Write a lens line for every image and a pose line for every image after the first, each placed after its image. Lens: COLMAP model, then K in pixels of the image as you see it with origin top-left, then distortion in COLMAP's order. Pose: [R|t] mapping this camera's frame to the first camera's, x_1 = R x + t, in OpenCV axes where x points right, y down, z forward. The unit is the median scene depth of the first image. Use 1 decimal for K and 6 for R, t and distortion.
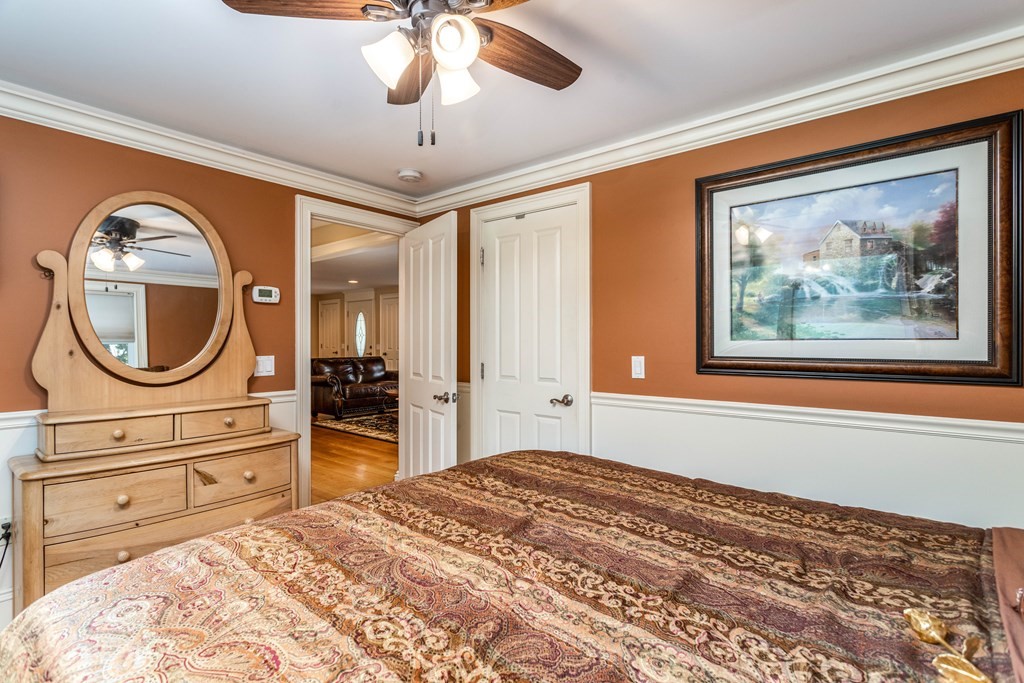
lens RADIAL K [[504.7, 0, 512.0], [0, 504.7, 341.5], [0, 0, 1]] dist [0.002258, 0.000638]
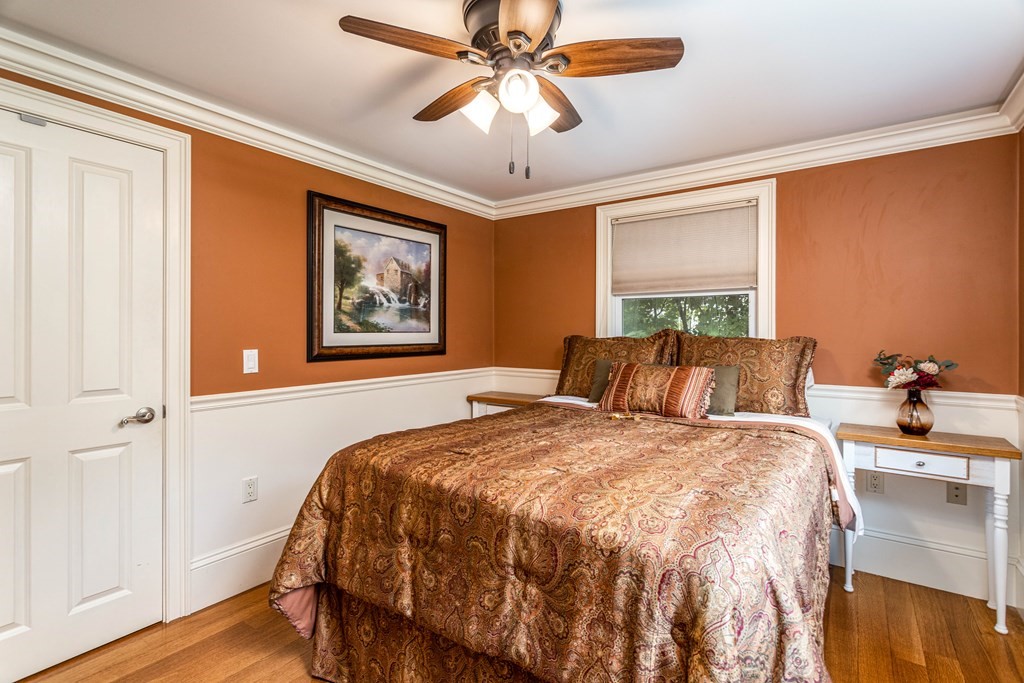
lens RADIAL K [[500.8, 0, 512.0], [0, 500.8, 341.5], [0, 0, 1]] dist [-0.001569, -0.000257]
pose [[-0.099208, -0.015571, 0.994945, -0.922005], [0.005167, 0.999856, 0.016163, 0.001456], [-0.995053, 0.006744, -0.099113, 0.762734]]
